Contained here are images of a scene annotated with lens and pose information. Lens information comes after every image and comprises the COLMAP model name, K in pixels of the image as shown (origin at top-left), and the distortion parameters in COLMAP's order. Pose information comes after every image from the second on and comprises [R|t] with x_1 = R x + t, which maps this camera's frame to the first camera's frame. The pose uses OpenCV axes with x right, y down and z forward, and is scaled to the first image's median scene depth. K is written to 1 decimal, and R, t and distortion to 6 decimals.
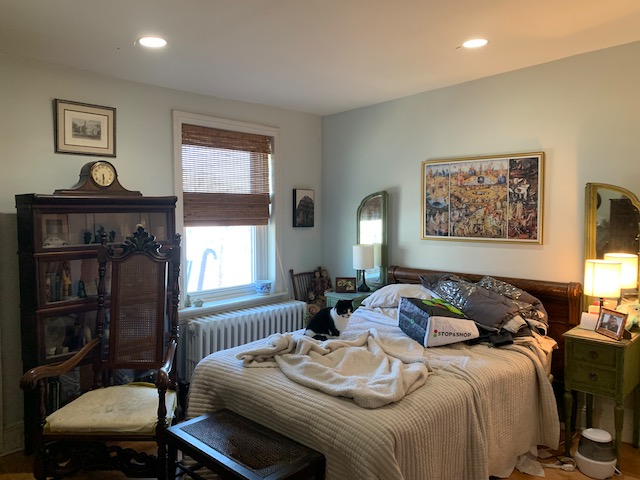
lens RADIAL K [[480.5, 0, 321.1], [0, 480.5, 239.3], [0, 0, 1]] dist [0.012924, -0.018936]
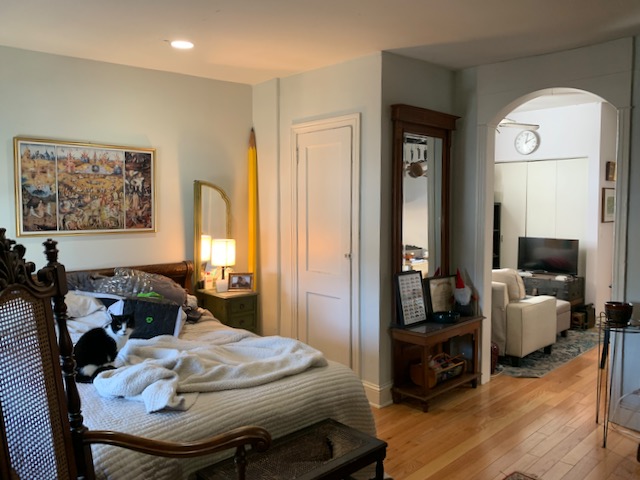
lens RADIAL K [[480.5, 0, 323.4], [0, 480.5, 237.1], [0, 0, 1]] dist [0.012924, -0.018936]
pose [[0.067001, -0.061733, 0.995841, -0.589518], [0.053772, 0.996857, 0.058178, -0.020607], [-0.996303, 0.049650, 0.070110, 0.496284]]
